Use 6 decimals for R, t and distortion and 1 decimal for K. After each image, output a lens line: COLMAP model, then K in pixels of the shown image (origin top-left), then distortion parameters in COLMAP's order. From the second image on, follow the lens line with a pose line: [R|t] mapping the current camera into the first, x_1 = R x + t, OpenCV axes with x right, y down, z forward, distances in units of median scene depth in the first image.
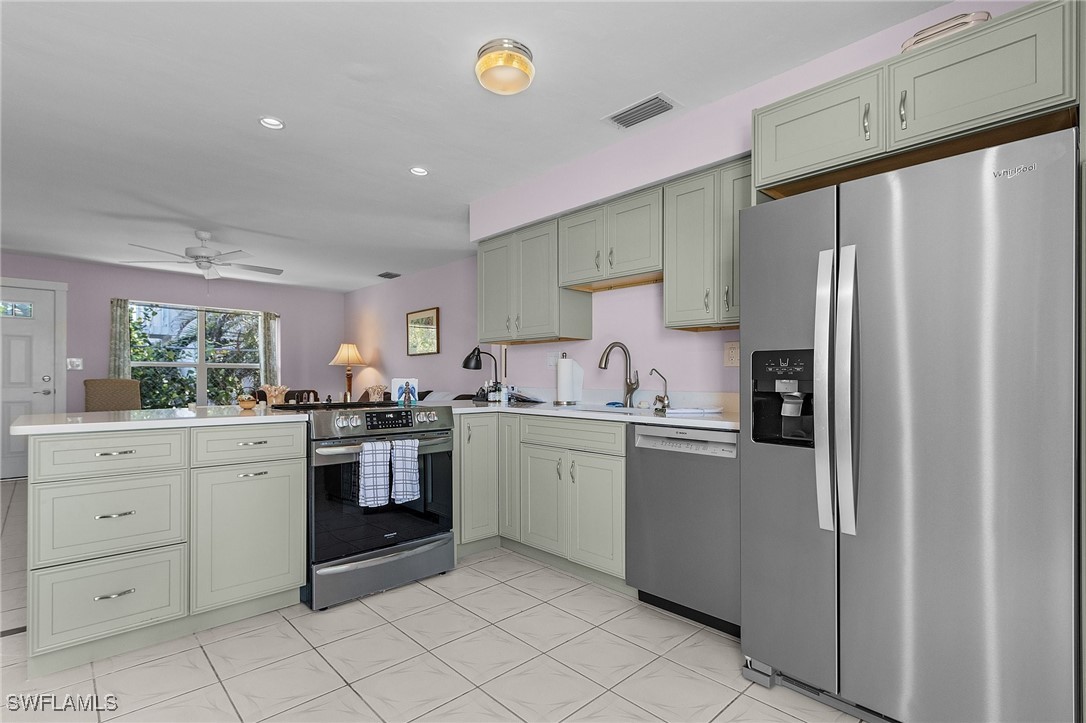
lens RADIAL K [[505.5, 0, 539.9], [0, 505.5, 372.4], [0, 0, 1]] dist [0.004523, 0.002289]
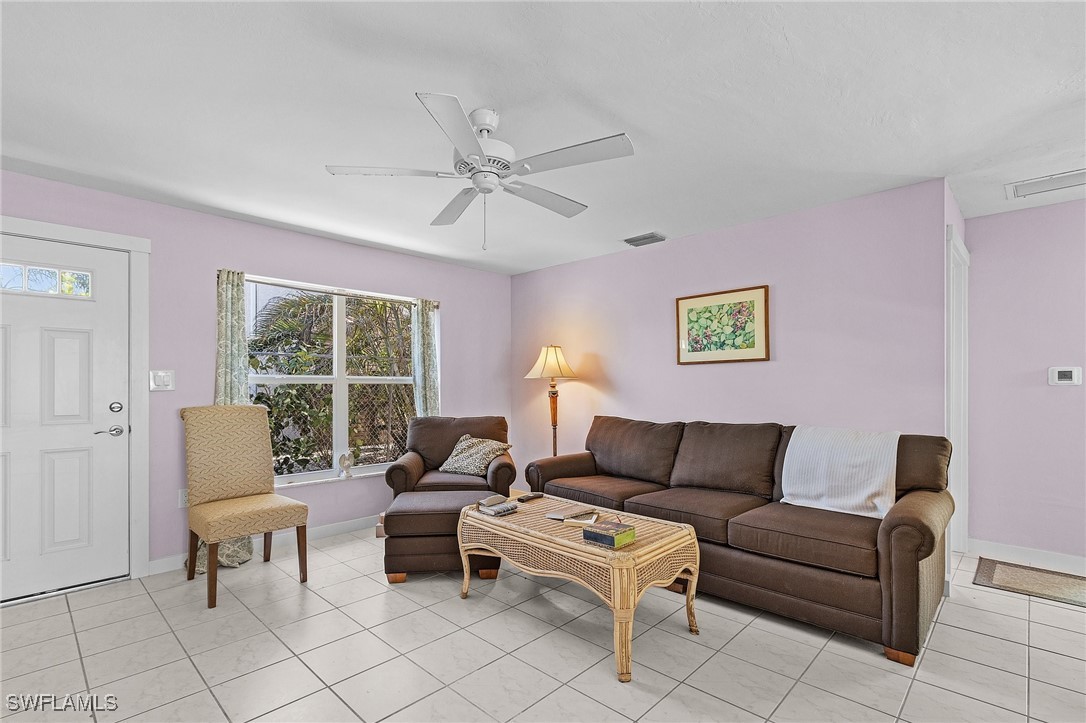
lens RADIAL K [[505.5, 0, 560.6], [0, 505.5, 384.2], [0, 0, 1]] dist [0.004523, 0.002289]
pose [[0.999013, -0.004976, 0.044138, -0.469334], [0.004556, 0.999944, 0.009598, -0.015458], [-0.044183, -0.009388, 0.998979, 0.387611]]
